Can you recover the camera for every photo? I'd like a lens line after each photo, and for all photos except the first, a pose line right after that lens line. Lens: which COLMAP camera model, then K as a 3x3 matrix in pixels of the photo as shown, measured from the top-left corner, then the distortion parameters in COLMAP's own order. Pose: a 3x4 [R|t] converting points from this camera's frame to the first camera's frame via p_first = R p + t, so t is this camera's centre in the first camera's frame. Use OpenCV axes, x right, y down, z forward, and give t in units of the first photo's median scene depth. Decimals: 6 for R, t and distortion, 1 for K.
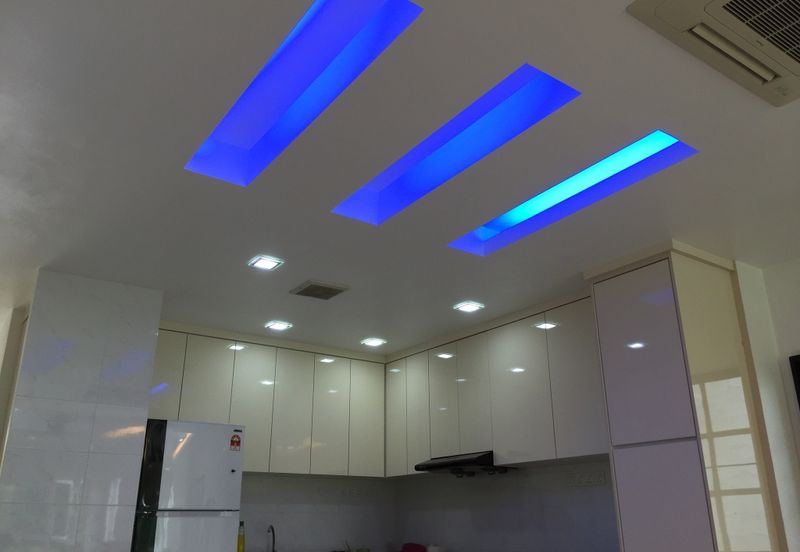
lens RADIAL K [[671.6, 0, 400.0], [0, 671.6, 276.0], [0, 0, 1]] dist [0.044780, -0.000312]
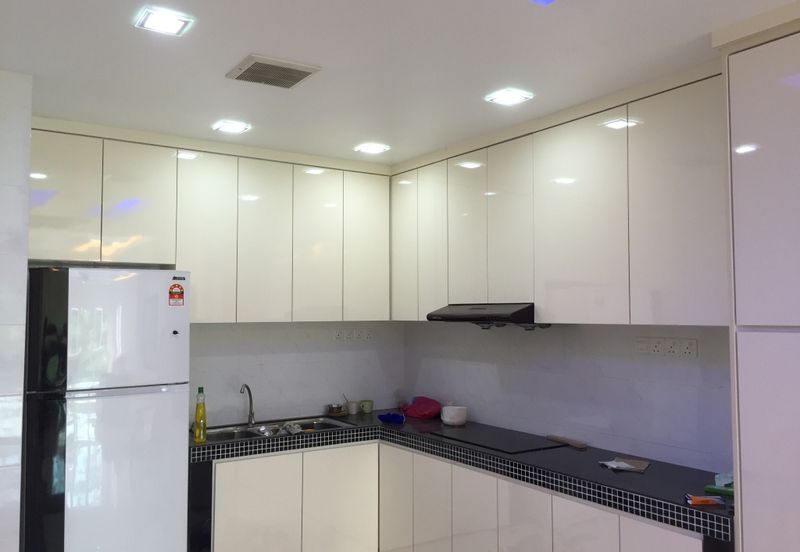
lens RADIAL K [[671.6, 0, 400.0], [0, 671.6, 276.0], [0, 0, 1]] dist [0.044780, -0.000312]
pose [[0.999329, 0.001711, -0.036578, 0.019131], [0.009531, 0.952325, 0.304937, 0.009403], [0.035355, -0.305081, 0.951670, 0.294419]]
